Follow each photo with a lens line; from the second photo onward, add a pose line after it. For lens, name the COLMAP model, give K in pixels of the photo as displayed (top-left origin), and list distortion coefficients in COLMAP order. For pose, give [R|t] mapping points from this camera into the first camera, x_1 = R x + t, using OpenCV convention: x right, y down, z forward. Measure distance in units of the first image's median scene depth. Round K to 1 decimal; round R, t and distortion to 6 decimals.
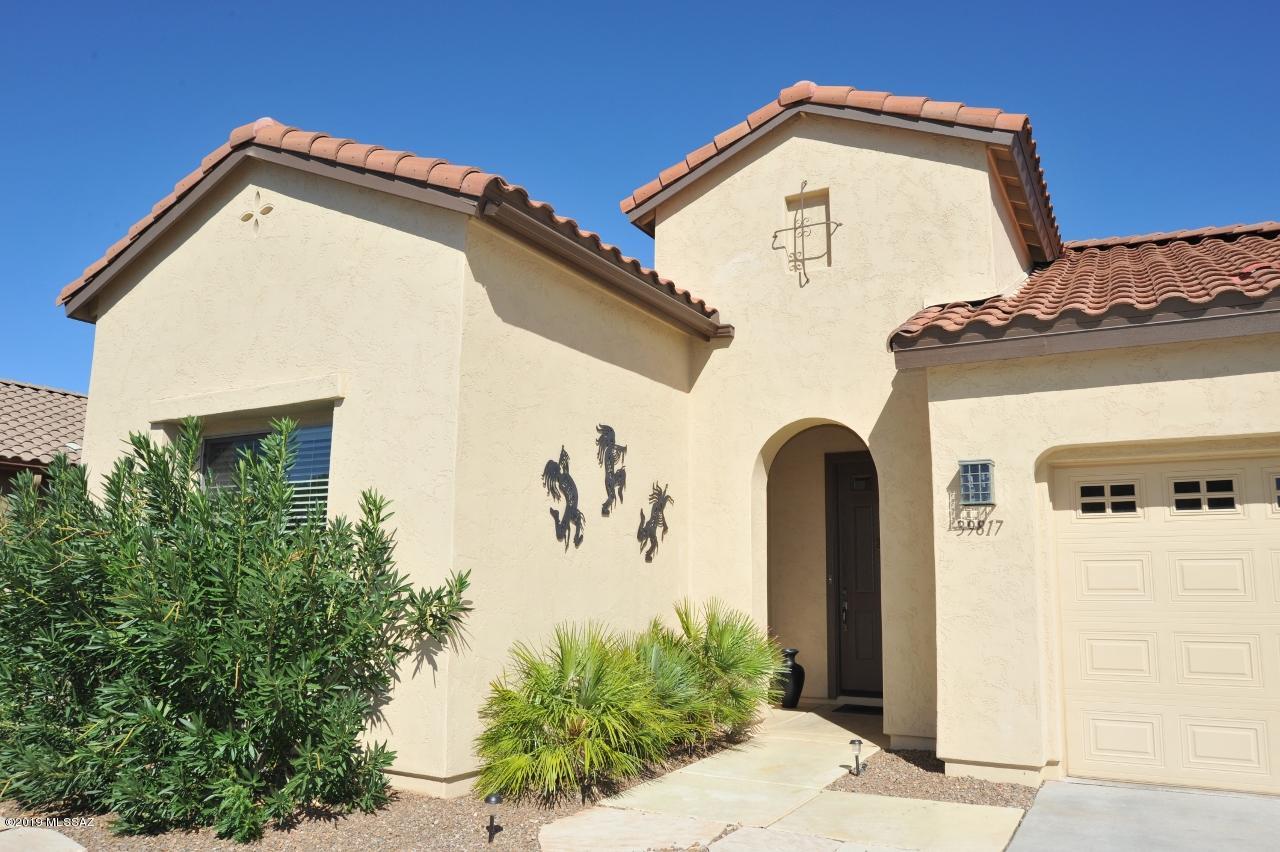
lens RADIAL K [[914.3, 0, 640.0], [0, 914.3, 426.0], [0, 0, 1]] dist [-0.048110, -0.000440]
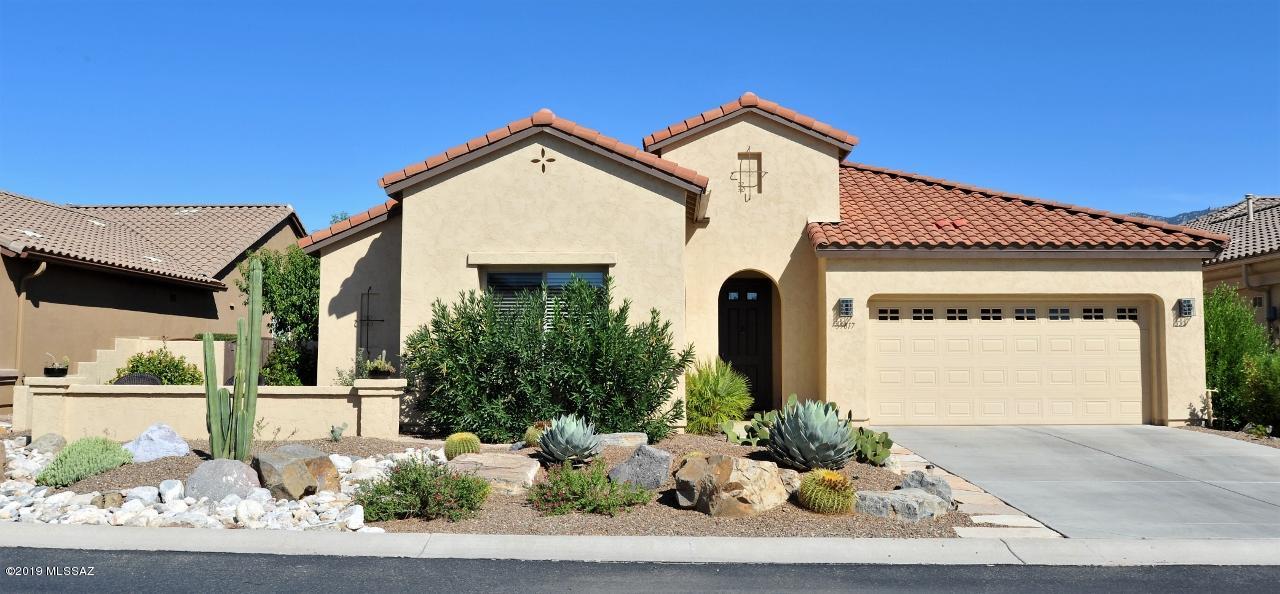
lens RADIAL K [[1053.6, 0, 640.0], [0, 1053.6, 297.0], [0, 0, 1]] dist [-0.001385, -0.000189]
pose [[0.890287, 0.020588, 0.454933, -1.265710], [-0.069180, 0.993498, 0.090422, -0.163938], [-0.450114, -0.111974, 0.885923, -1.127439]]
